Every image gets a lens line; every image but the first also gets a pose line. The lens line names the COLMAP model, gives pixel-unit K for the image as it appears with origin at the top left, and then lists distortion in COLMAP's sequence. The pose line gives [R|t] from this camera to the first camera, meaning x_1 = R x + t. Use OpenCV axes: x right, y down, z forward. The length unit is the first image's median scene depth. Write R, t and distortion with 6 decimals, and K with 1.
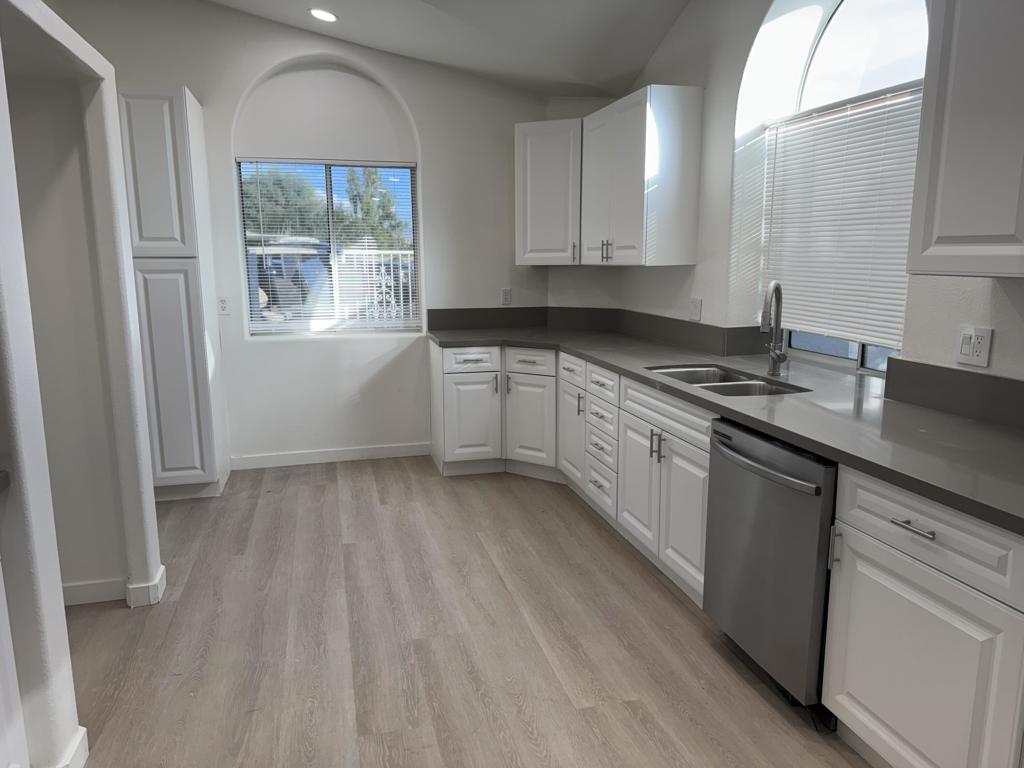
lens RADIAL K [[714.7, 0, 515.9], [0, 714.7, 389.5], [0, 0, 1]] dist [0.098177, -0.129047]
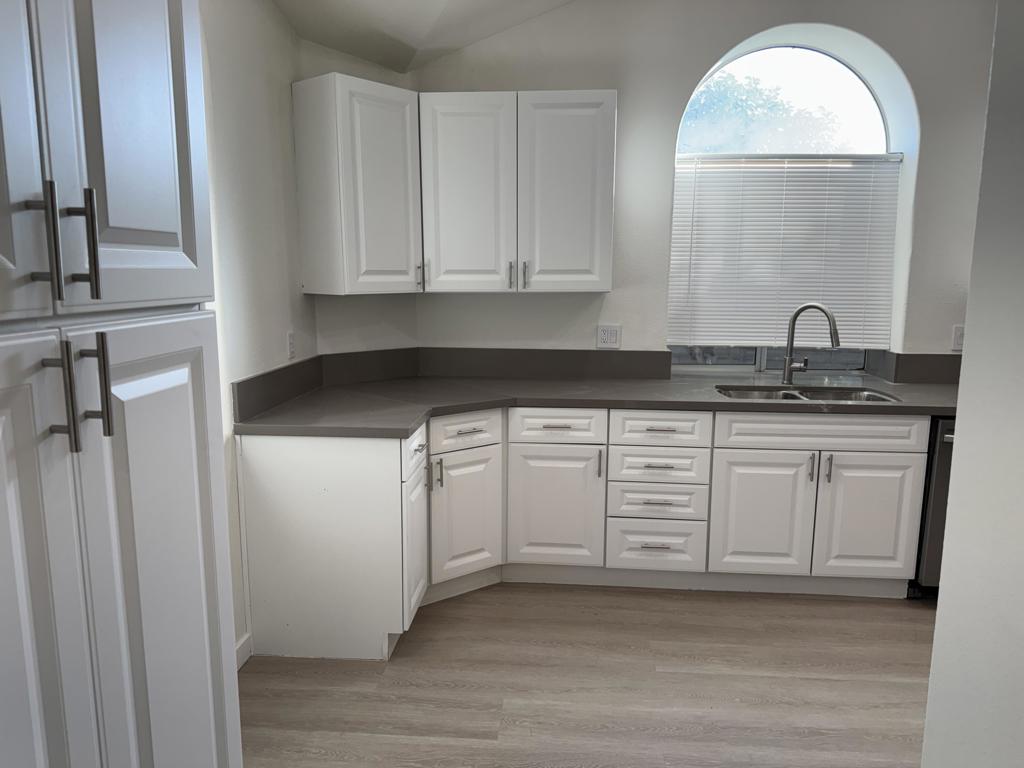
lens RADIAL K [[722.9, 0, 510.8], [0, 722.9, 388.1], [0, 0, 1]] dist [0.088171, -0.110117]
pose [[0.326954, -0.146705, 0.933584, -0.620407], [0.169216, 0.981000, 0.094895, -0.140822], [-0.929767, 0.126951, 0.345567, 0.715669]]
